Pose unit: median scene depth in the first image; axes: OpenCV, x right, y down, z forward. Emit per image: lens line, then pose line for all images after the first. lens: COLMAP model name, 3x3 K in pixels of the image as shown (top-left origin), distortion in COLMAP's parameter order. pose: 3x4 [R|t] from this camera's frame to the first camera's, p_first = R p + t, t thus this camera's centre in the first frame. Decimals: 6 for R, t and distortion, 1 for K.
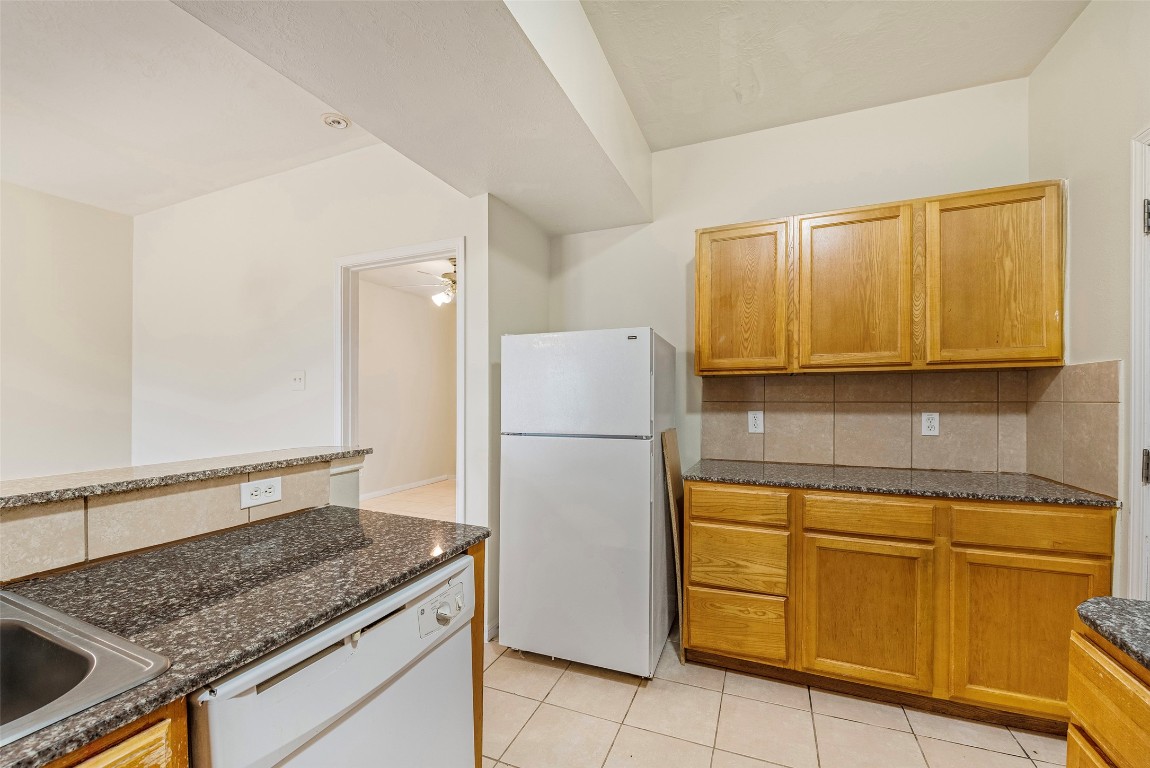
lens RADIAL K [[454.8, 0, 578.3], [0, 454.8, 393.0], [0, 0, 1]] dist [-0.002050, -0.000151]
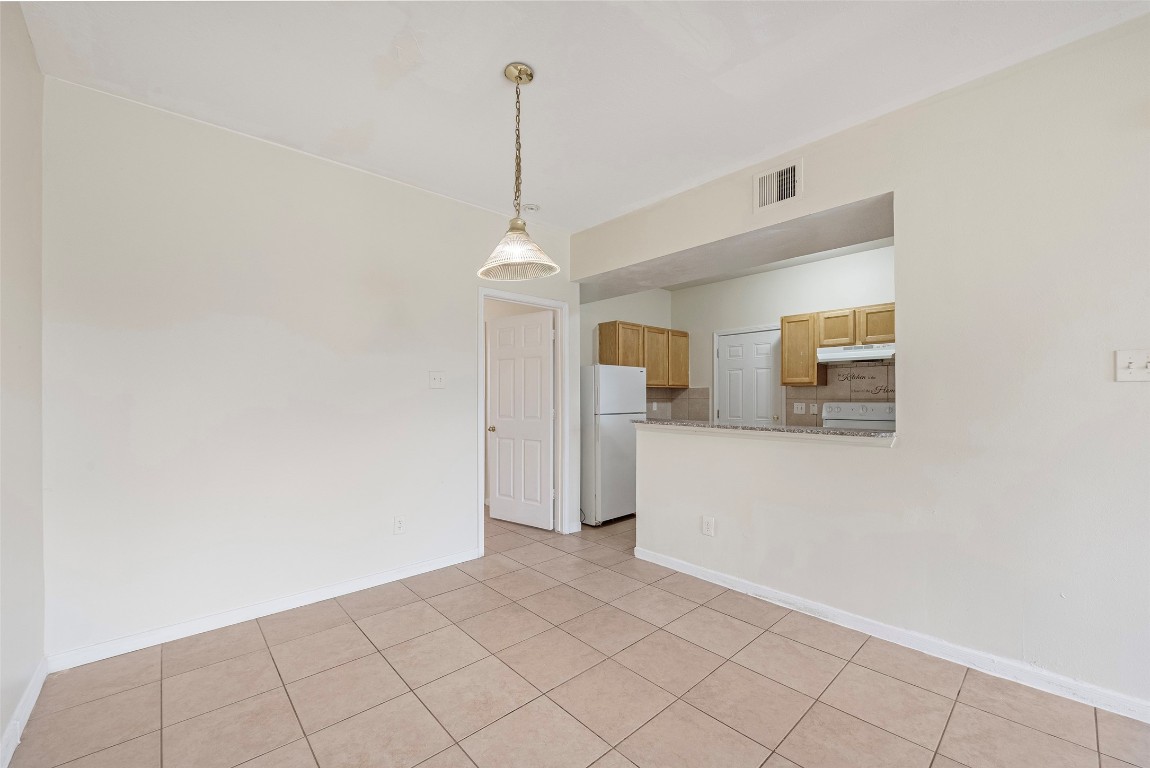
lens RADIAL K [[454.8, 0, 575.9], [0, 454.8, 394.4], [0, 0, 1]] dist [-0.002050, -0.000151]
pose [[0.421360, 0.009577, 0.906843, -1.779704], [-0.012457, 0.999911, -0.004772, 0.011619], [-0.906808, -0.009286, 0.421441, 0.248635]]
